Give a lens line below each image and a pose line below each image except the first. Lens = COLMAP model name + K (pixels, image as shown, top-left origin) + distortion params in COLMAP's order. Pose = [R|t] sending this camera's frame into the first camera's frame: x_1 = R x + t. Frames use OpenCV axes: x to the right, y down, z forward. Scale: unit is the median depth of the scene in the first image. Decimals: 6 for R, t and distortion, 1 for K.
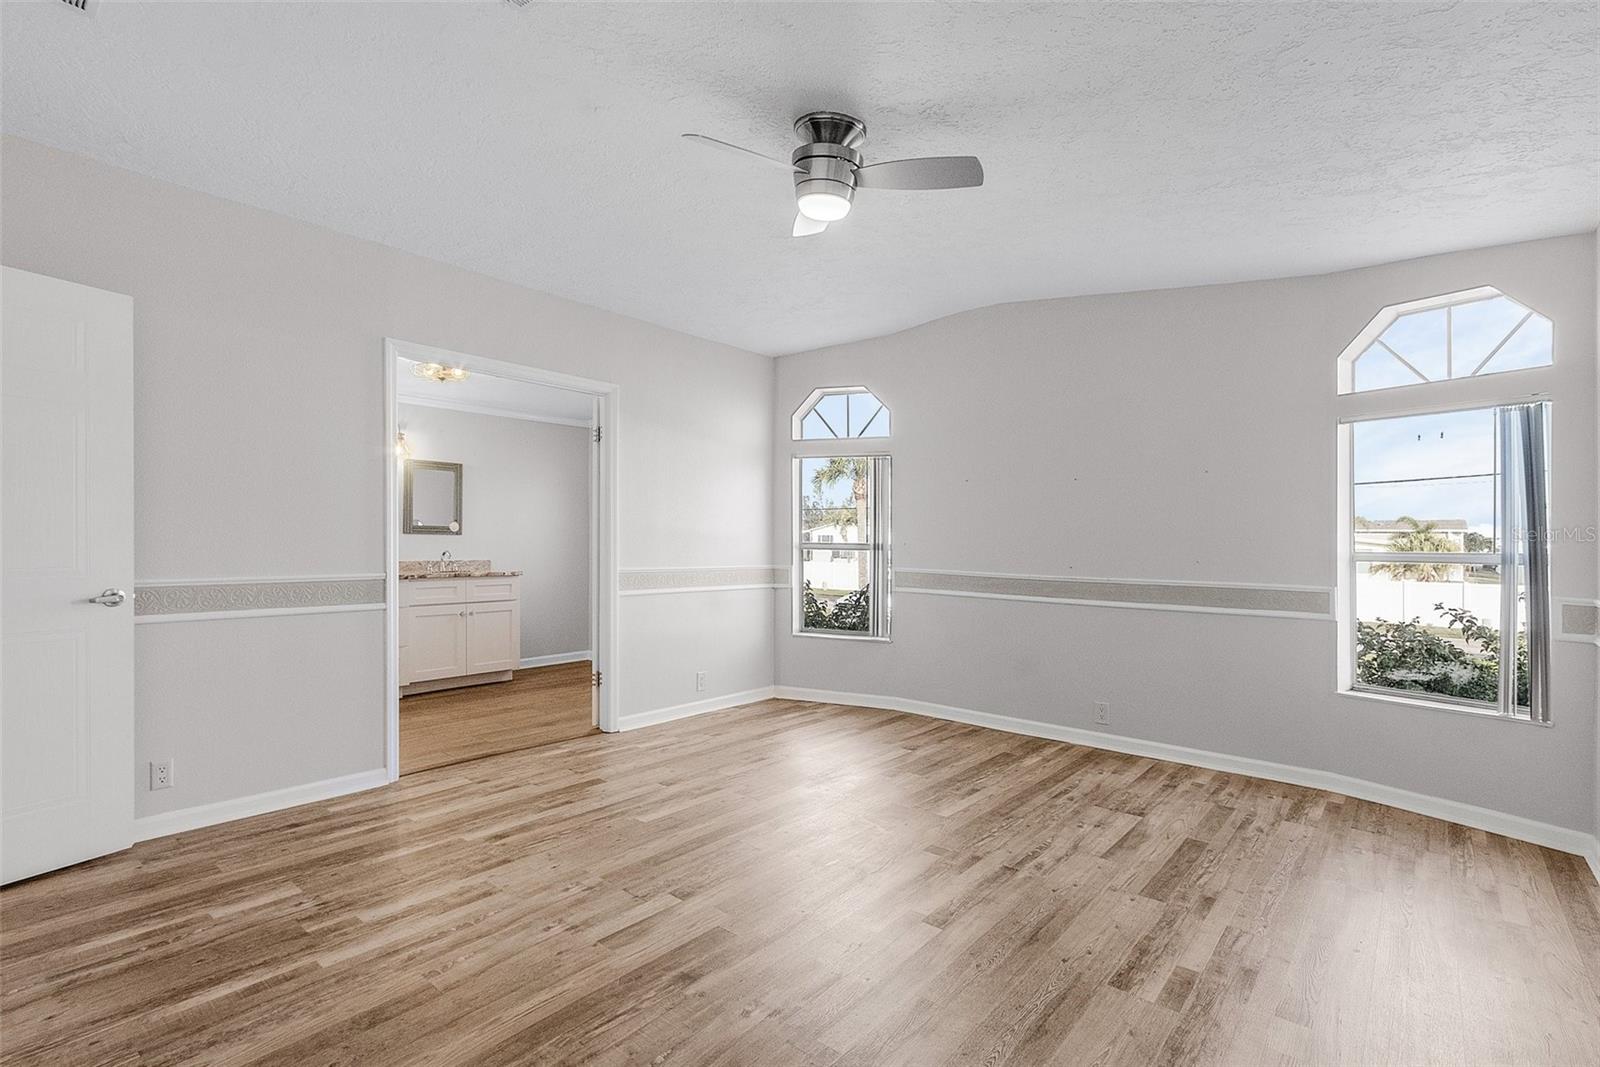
lens RADIAL K [[742.6, 0, 787.8], [0, 742.6, 538.8], [0, 0, 1]] dist [0.000481, 0.000141]
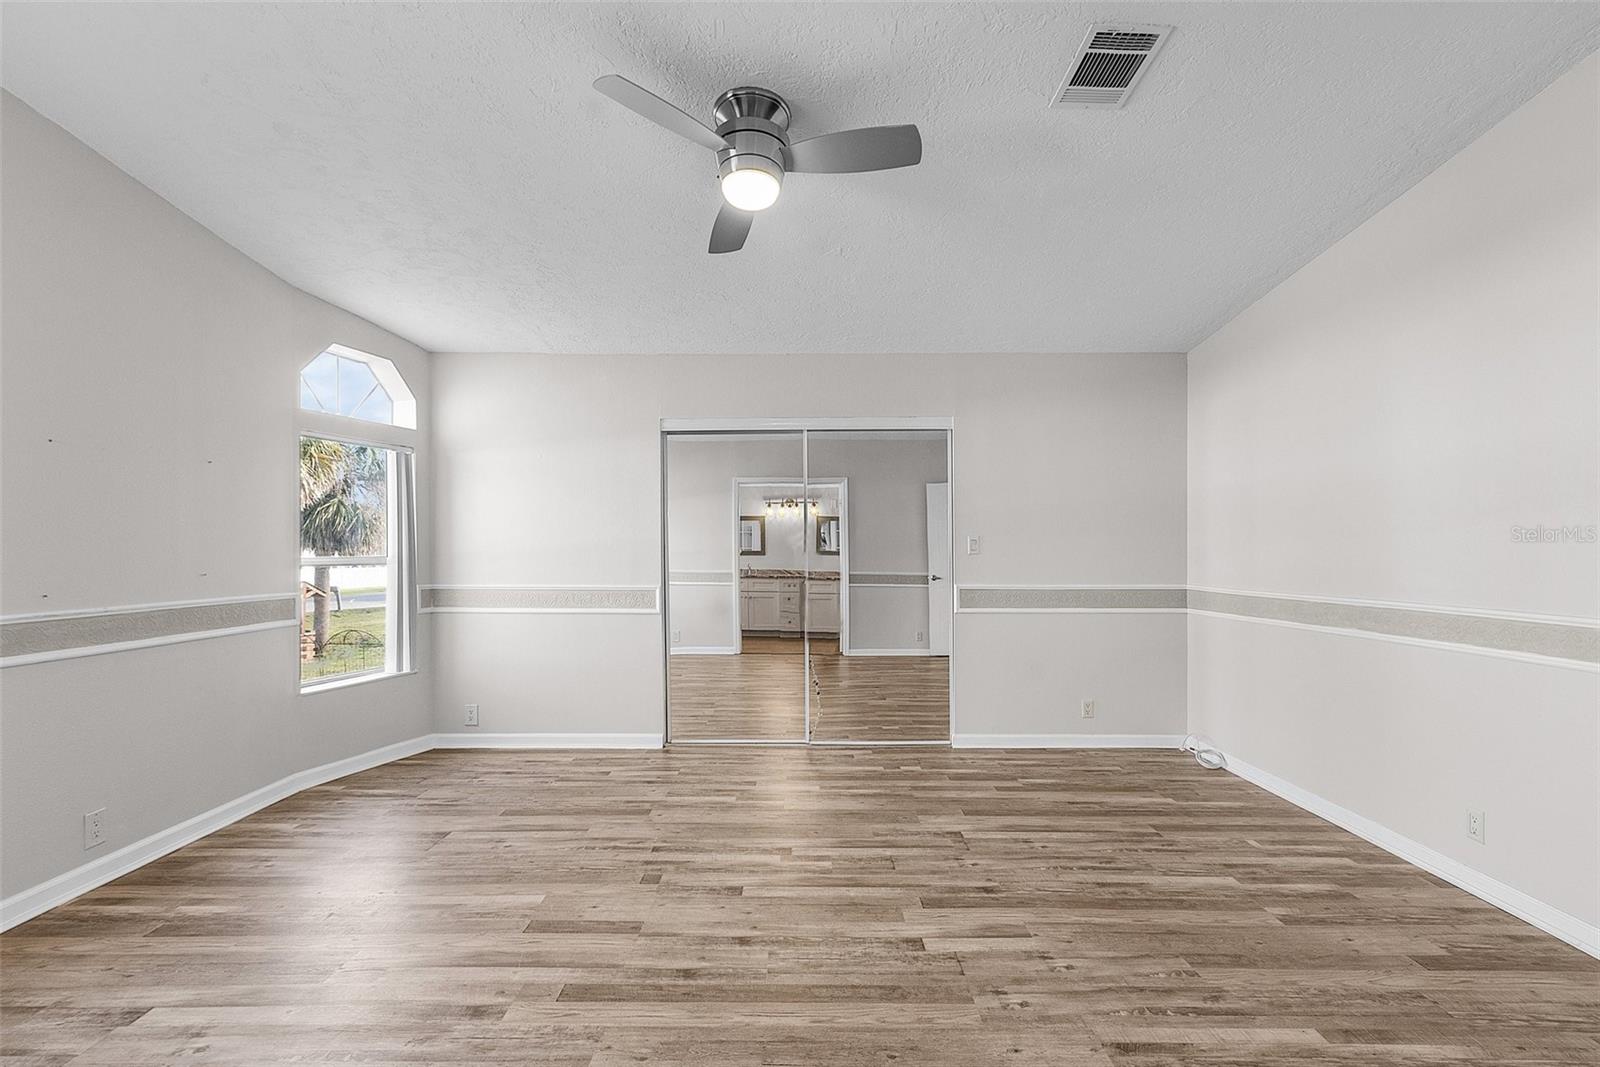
lens RADIAL K [[742.6, 0, 787.8], [0, 742.6, 538.8], [0, 0, 1]] dist [0.000481, 0.000141]
pose [[-0.626569, 0.002057, 0.779363, -0.841675], [-0.013261, 0.999824, -0.013300, -0.008979], [-0.779253, -0.018669, -0.626431, 1.888865]]
